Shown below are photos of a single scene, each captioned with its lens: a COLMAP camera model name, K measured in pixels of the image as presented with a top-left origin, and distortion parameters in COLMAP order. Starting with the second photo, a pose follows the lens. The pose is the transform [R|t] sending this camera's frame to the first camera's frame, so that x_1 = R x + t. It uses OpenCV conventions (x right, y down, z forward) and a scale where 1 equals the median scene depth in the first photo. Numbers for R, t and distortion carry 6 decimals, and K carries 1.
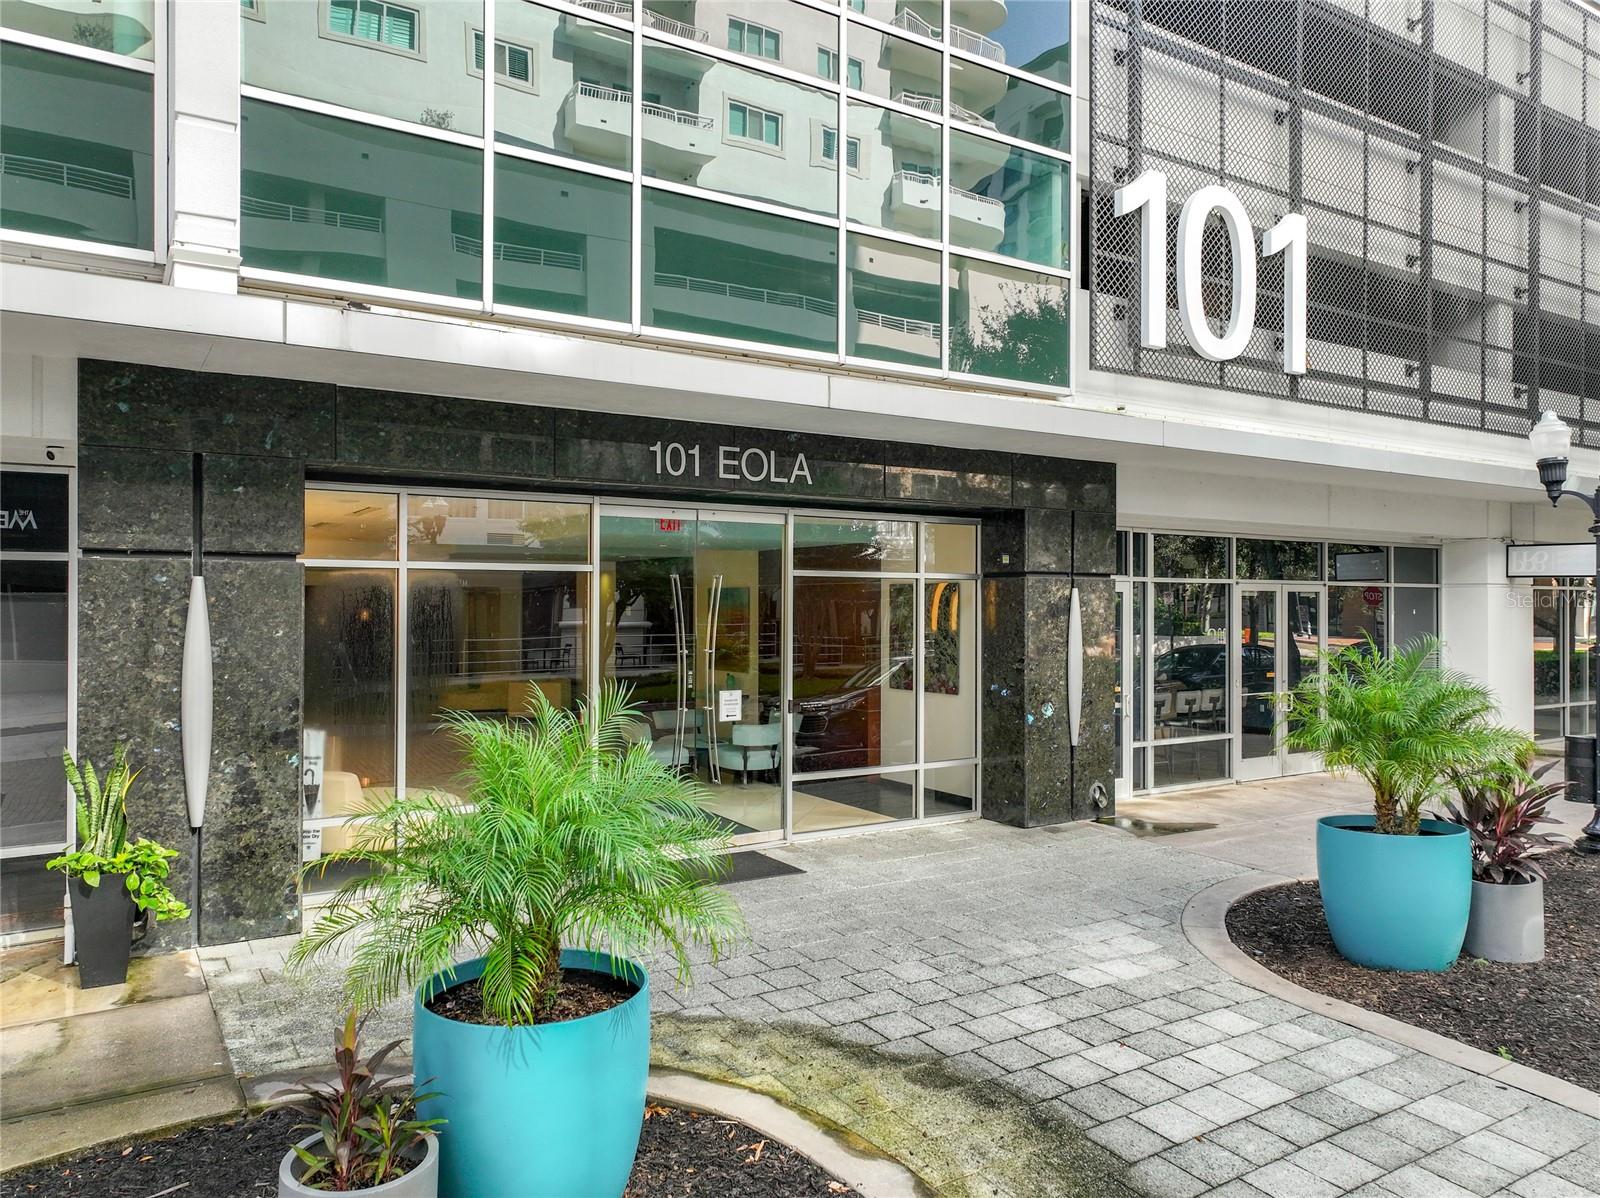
lens RADIAL K [[1131.9, 0, 805.8], [0, 1131.9, 592.3], [0, 0, 1]] dist [-0.000884, 0.011372]
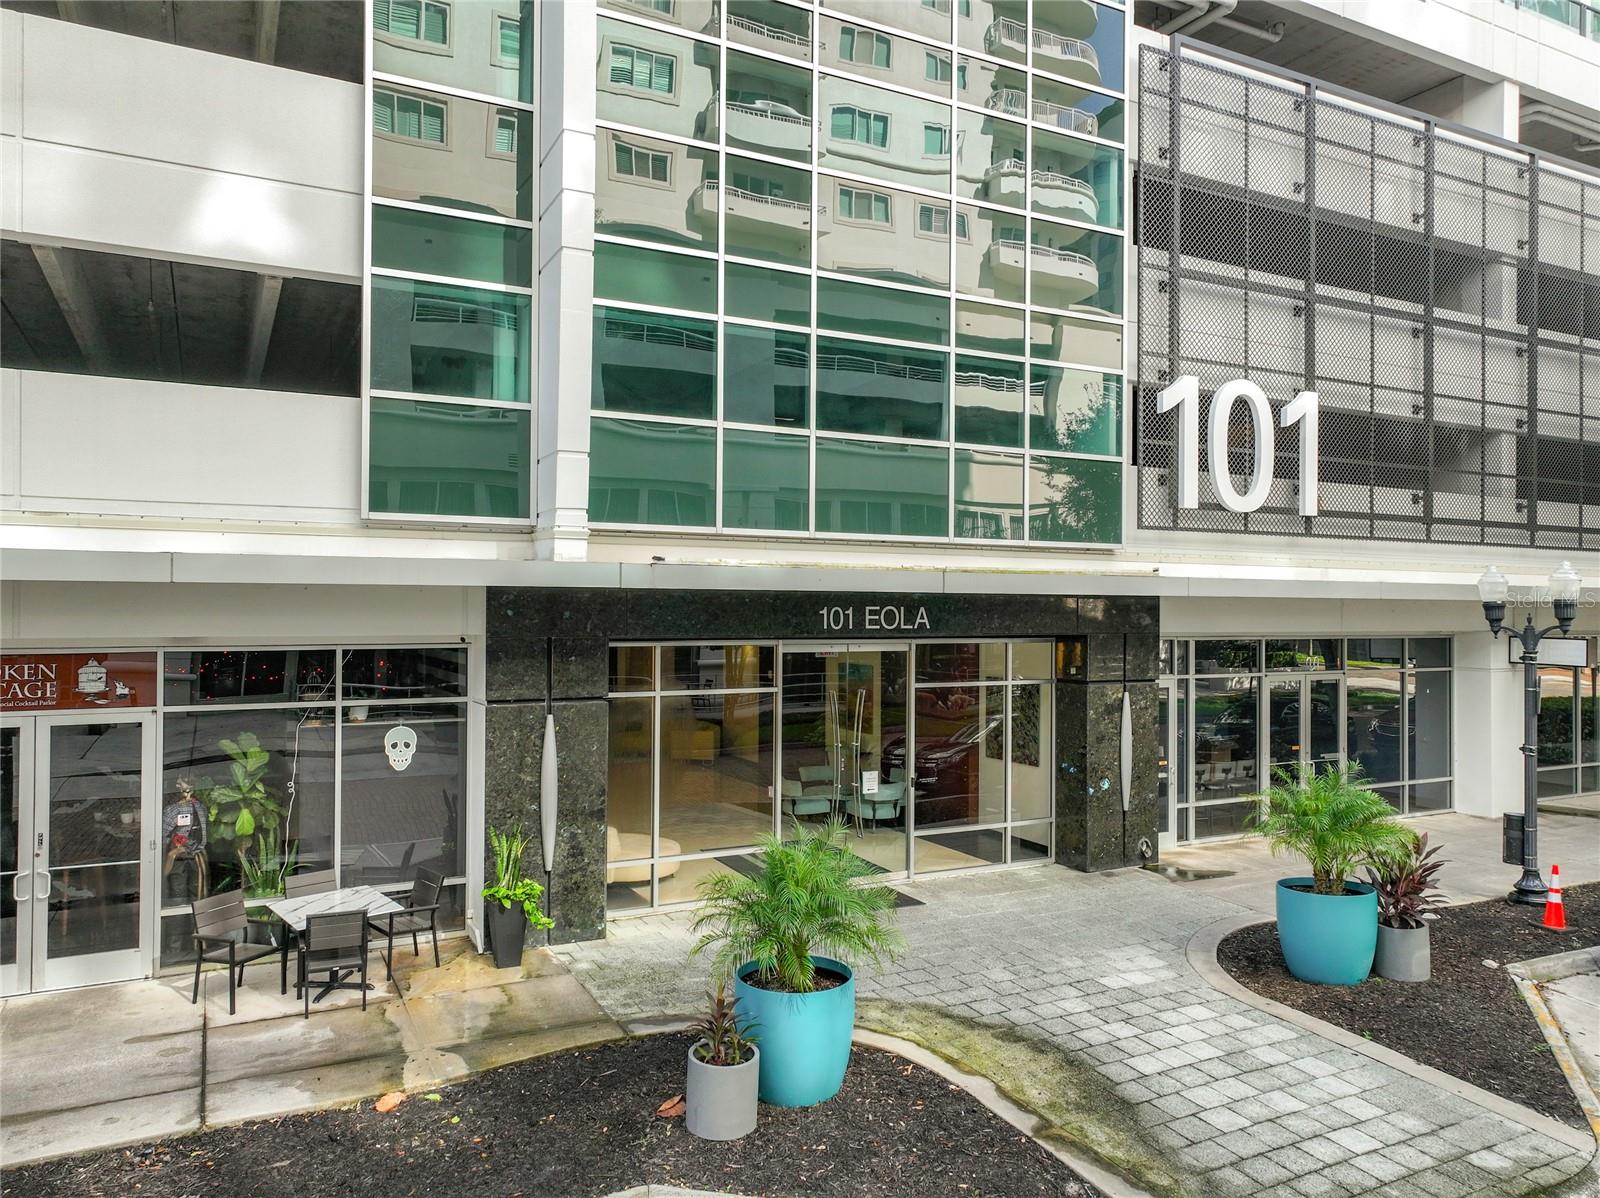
lens RADIAL K [[1131.9, 0, 805.8], [0, 1131.9, 592.3], [0, 0, 1]] dist [-0.000884, 0.011372]
pose [[0.996251, 0.002288, -0.086476, -0.032097], [-0.002664, 0.999987, -0.004231, -0.161982], [0.086465, 0.004446, 0.996245, -0.507774]]
